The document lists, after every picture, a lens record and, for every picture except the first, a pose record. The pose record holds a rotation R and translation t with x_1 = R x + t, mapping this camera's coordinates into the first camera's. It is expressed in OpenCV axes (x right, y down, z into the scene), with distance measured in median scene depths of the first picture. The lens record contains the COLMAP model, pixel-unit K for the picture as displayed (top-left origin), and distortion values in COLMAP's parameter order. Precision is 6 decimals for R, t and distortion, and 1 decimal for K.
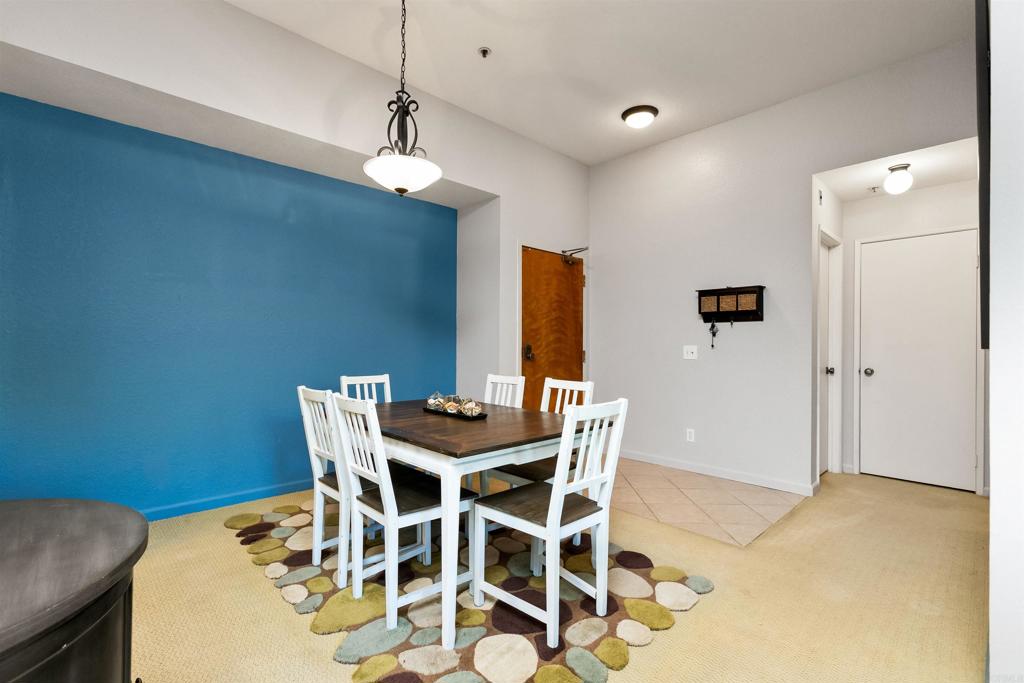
lens RADIAL K [[453.2, 0, 507.9], [0, 453.2, 345.2], [0, 0, 1]] dist [0.001008, 0.000339]
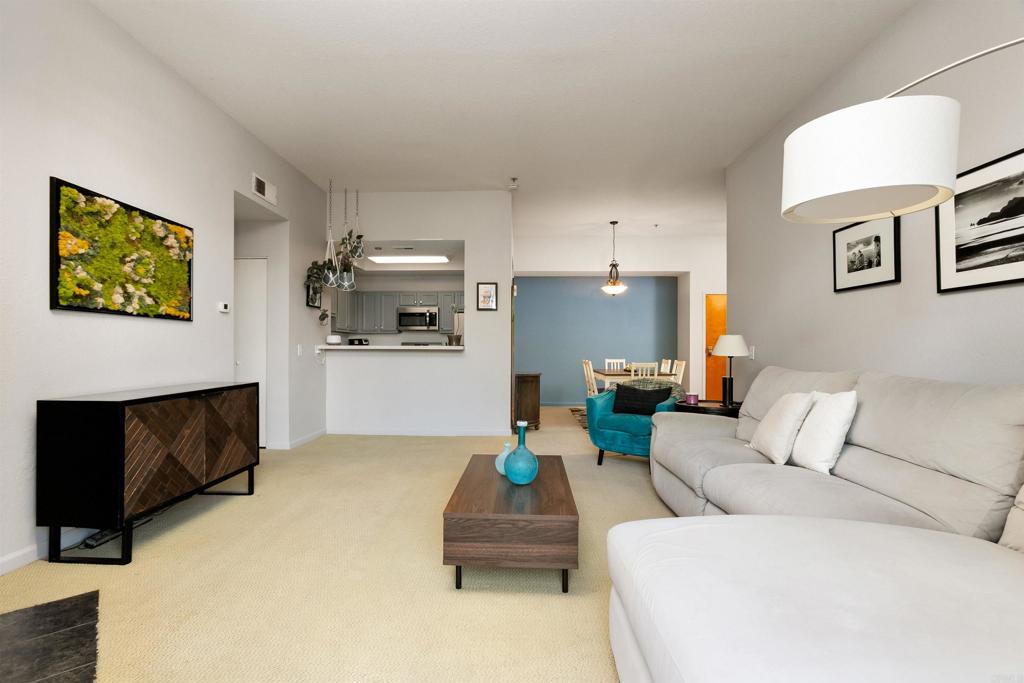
lens RADIAL K [[453.2, 0, 510.1], [0, 453.2, 343.4], [0, 0, 1]] dist [0.001008, 0.000339]
pose [[0.698083, -0.008646, -0.715965, 1.111298], [0.004274, 0.999960, -0.007909, -0.003985], [0.716004, 0.002461, 0.698091, -1.218489]]
